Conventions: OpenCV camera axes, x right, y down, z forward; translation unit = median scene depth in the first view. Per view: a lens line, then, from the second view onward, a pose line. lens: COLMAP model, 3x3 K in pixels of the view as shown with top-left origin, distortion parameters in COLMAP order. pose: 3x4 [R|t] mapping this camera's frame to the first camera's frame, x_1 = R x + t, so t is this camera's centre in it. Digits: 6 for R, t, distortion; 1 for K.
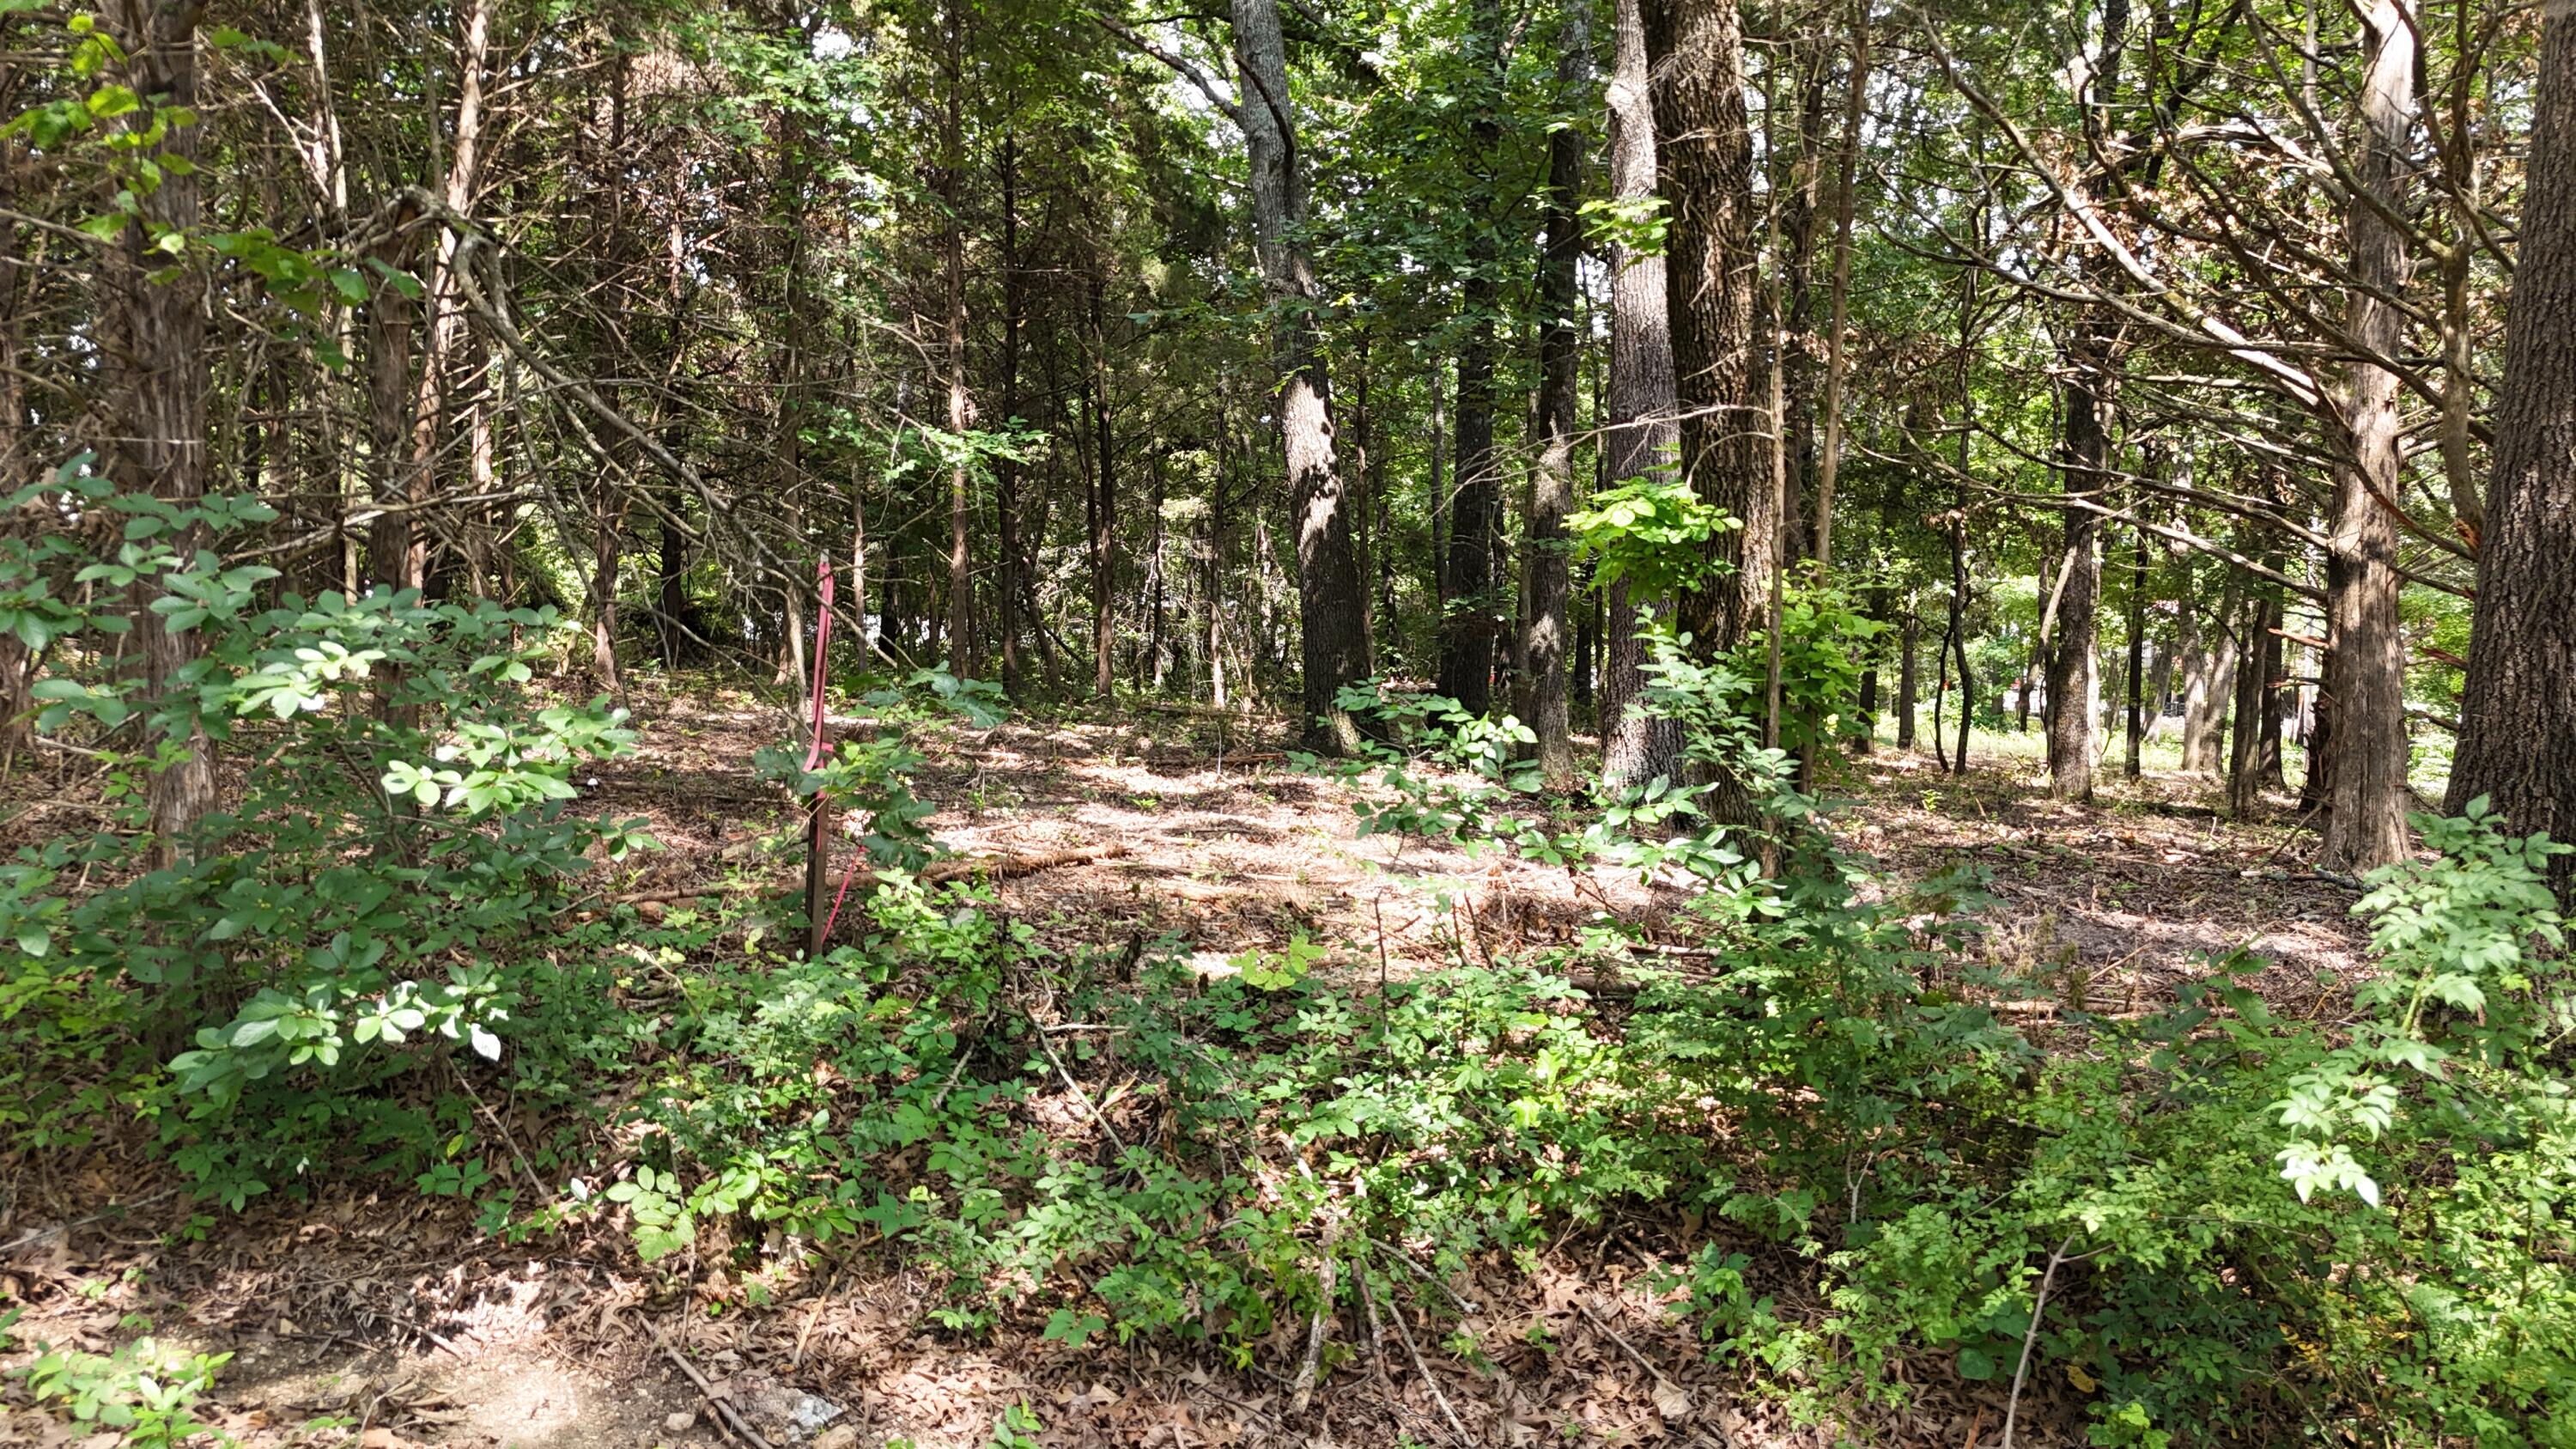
lens RADIAL K [[1900.7, 0, 1289.0], [0, 1900.7, 716.5], [0, 0, 1]] dist [0.065001, -0.062172]
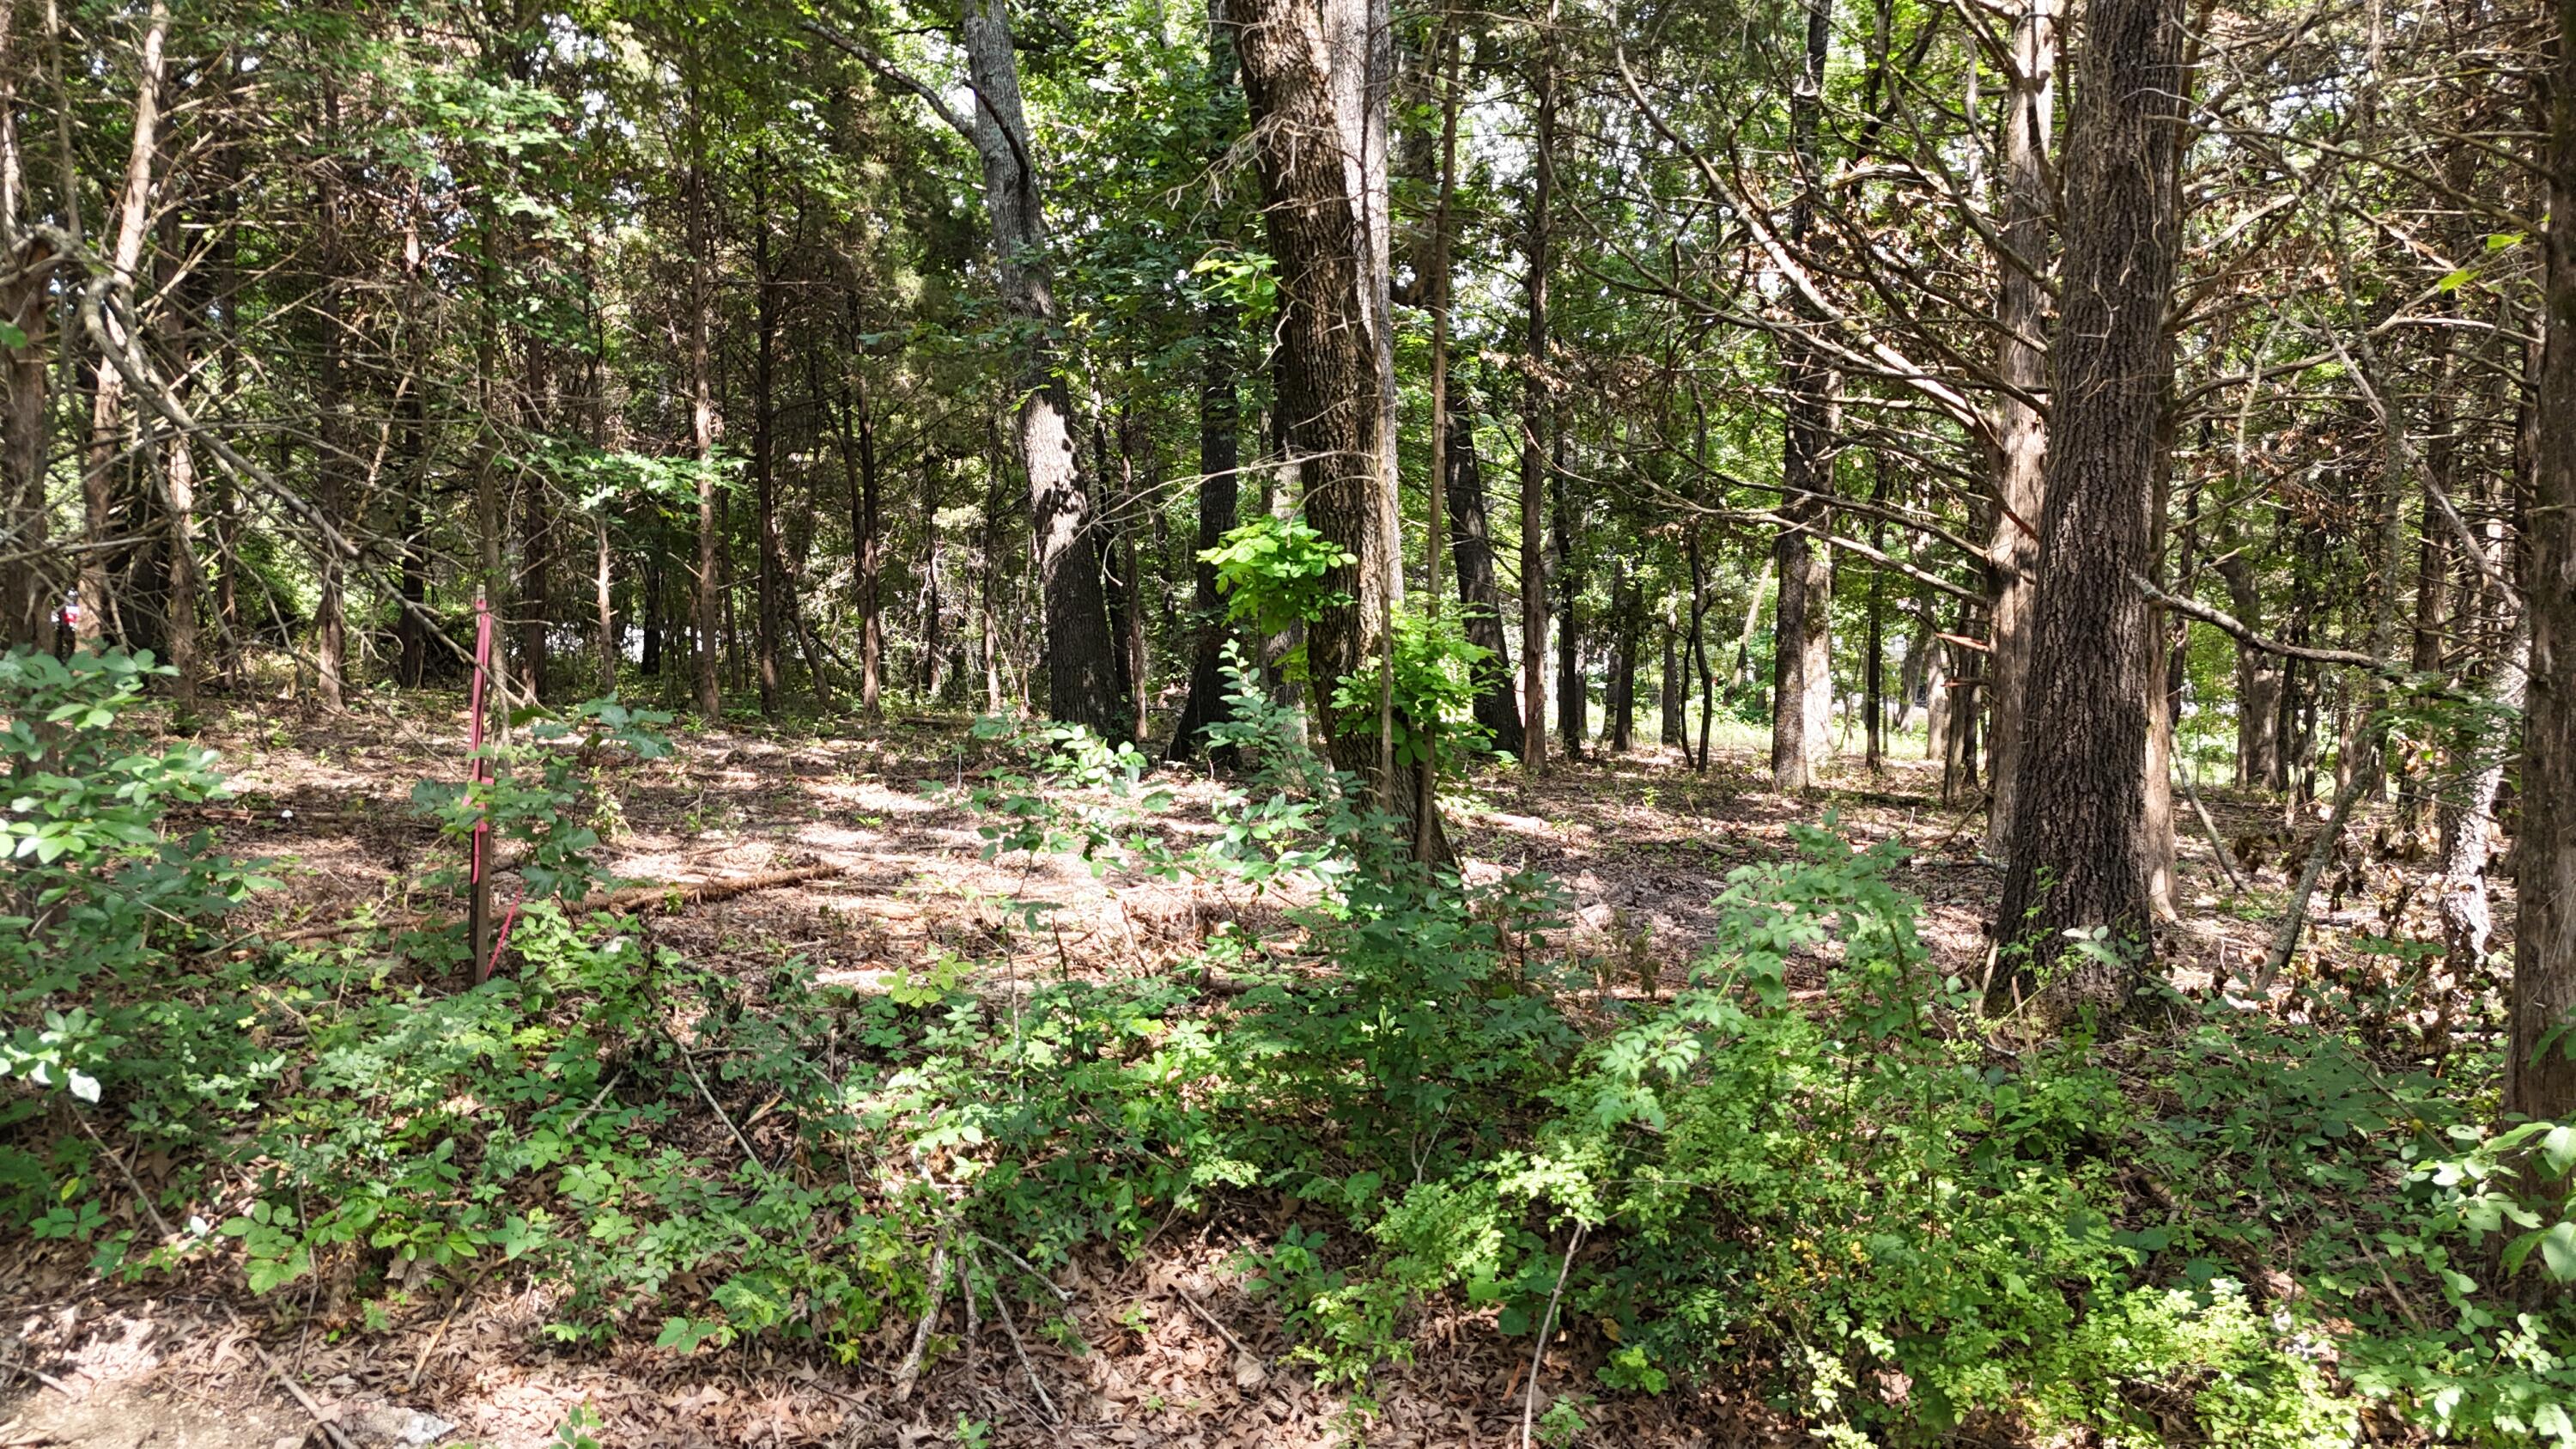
lens RADIAL K [[1900.7, 0, 1289.8], [0, 1900.7, 714.0], [0, 0, 1]] dist [0.065001, -0.062172]
pose [[0.994218, -0.017276, 0.105980, 0.085652], [0.017627, 0.999842, -0.002378, -0.011142], [-0.105922, 0.004232, 0.994365, -0.068625]]
